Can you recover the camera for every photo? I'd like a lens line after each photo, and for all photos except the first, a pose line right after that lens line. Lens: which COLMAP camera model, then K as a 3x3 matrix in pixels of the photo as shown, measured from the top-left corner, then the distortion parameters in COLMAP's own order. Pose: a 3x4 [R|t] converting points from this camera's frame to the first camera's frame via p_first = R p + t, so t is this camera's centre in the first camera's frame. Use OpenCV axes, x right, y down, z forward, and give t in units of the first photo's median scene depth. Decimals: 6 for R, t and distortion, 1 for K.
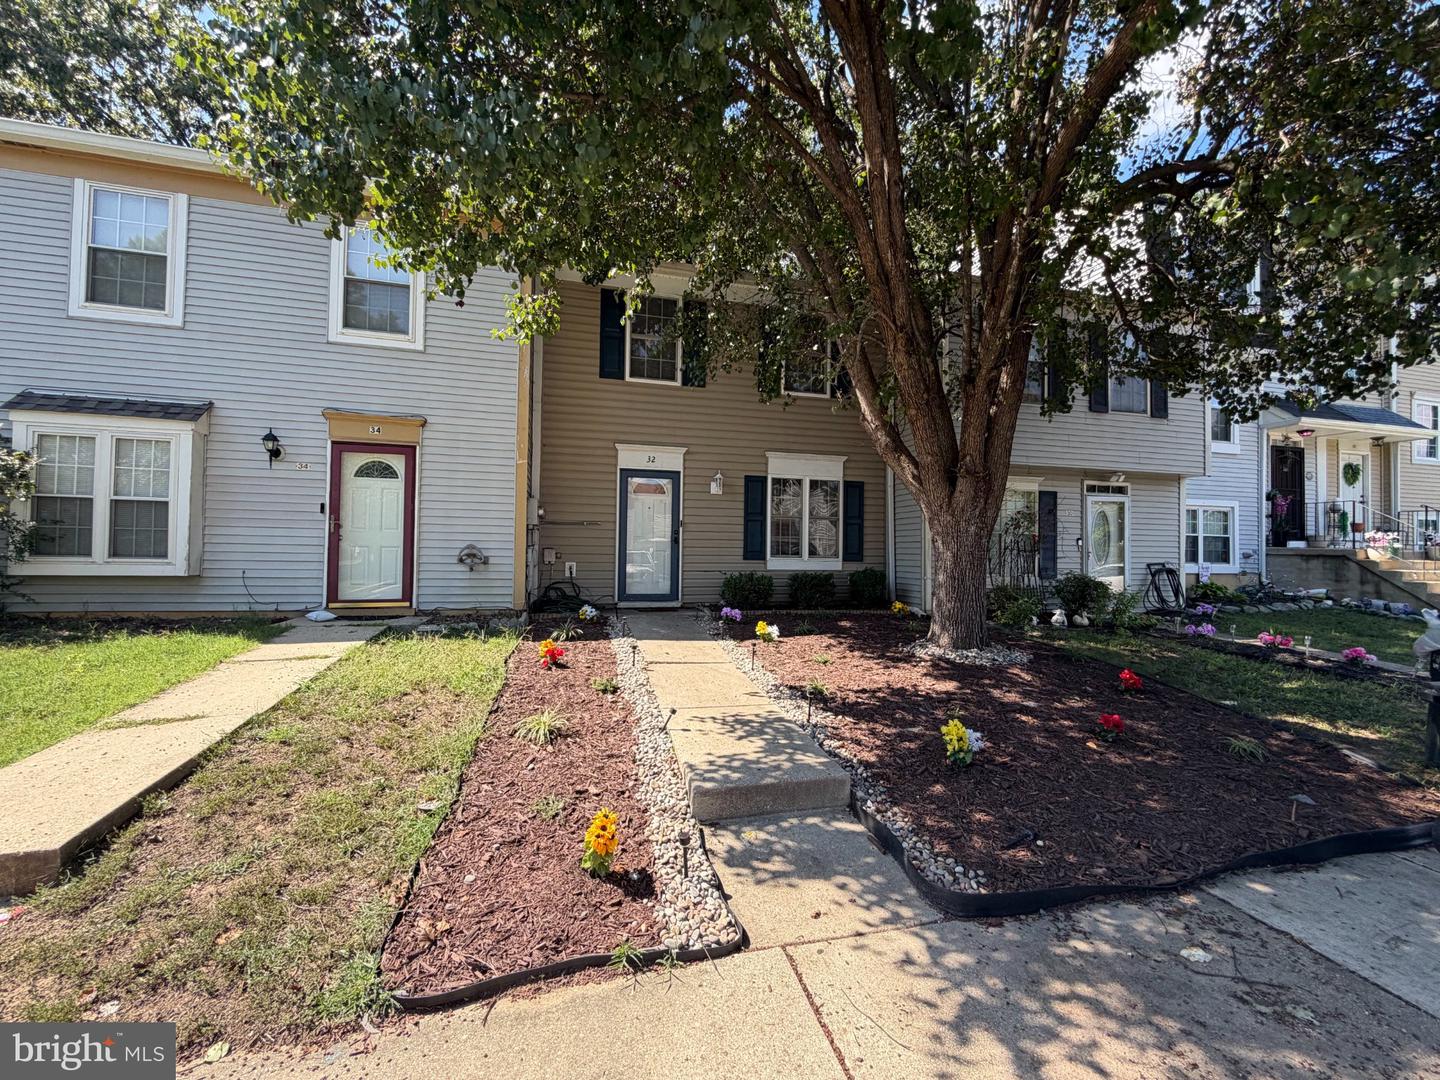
lens RADIAL K [[575.9, 0, 718.2], [0, 575.9, 541.1], [0, 0, 1]] dist [0.002107, -0.000122]
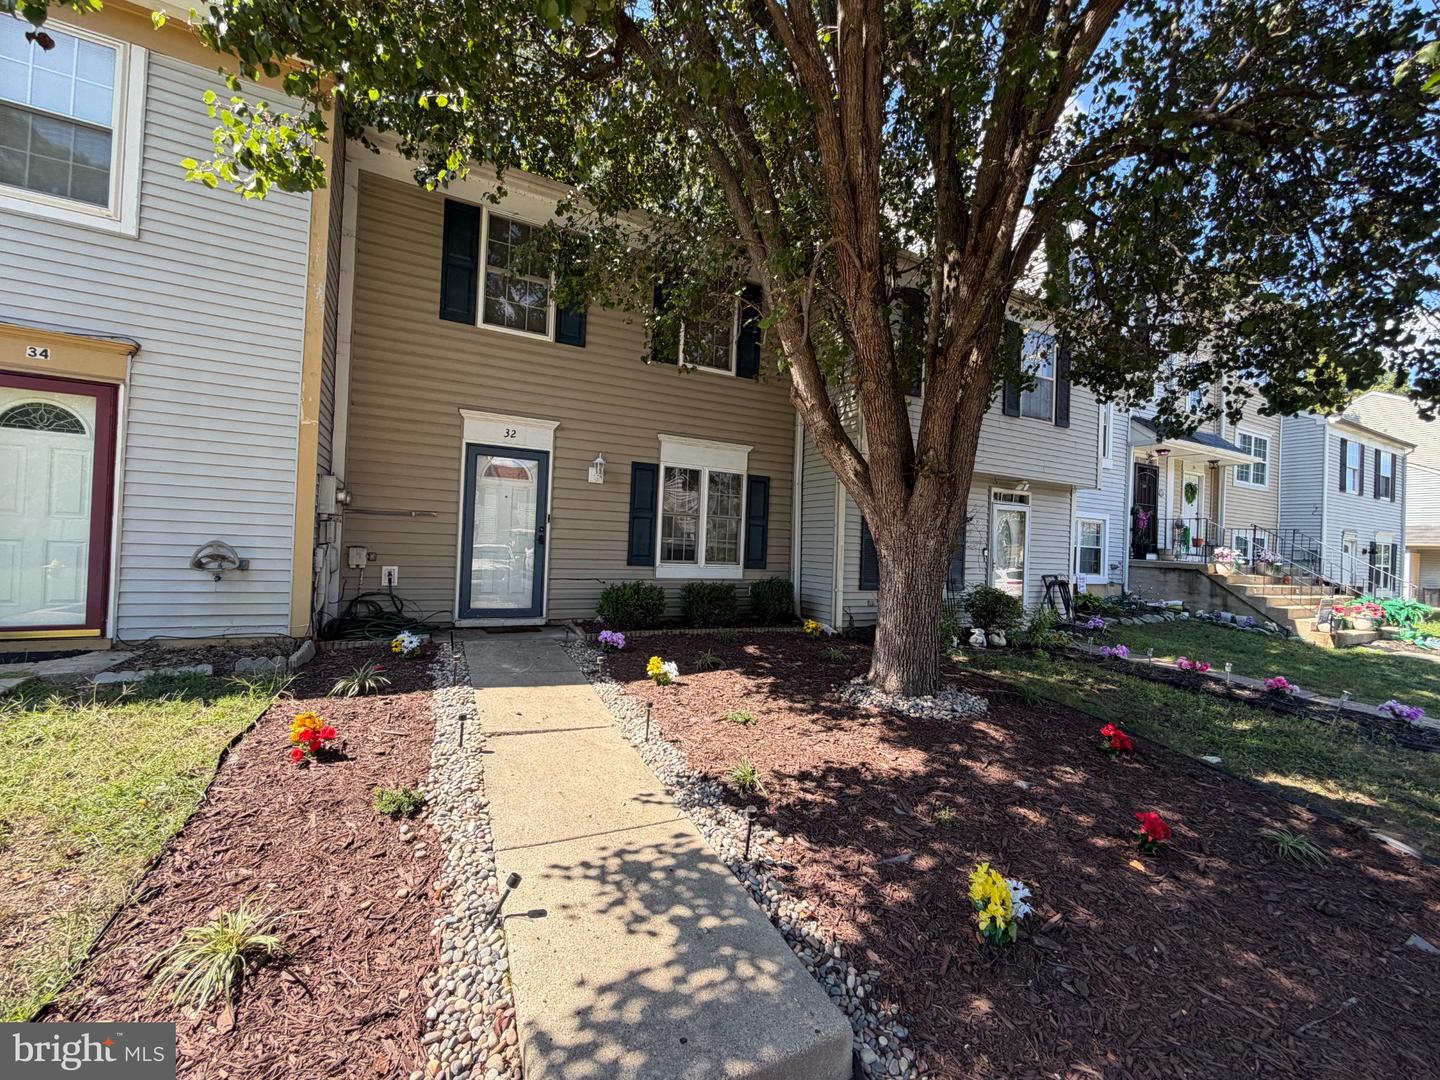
lens RADIAL K [[575.9, 0, 717.9], [0, 575.9, 542.4], [0, 0, 1]] dist [0.002107, -0.000122]
pose [[0.976475, 0.026769, 0.213964, -0.007803], [-0.030331, 0.999450, 0.013382, -0.018704], [-0.213488, -0.019557, 0.976750, 0.226933]]
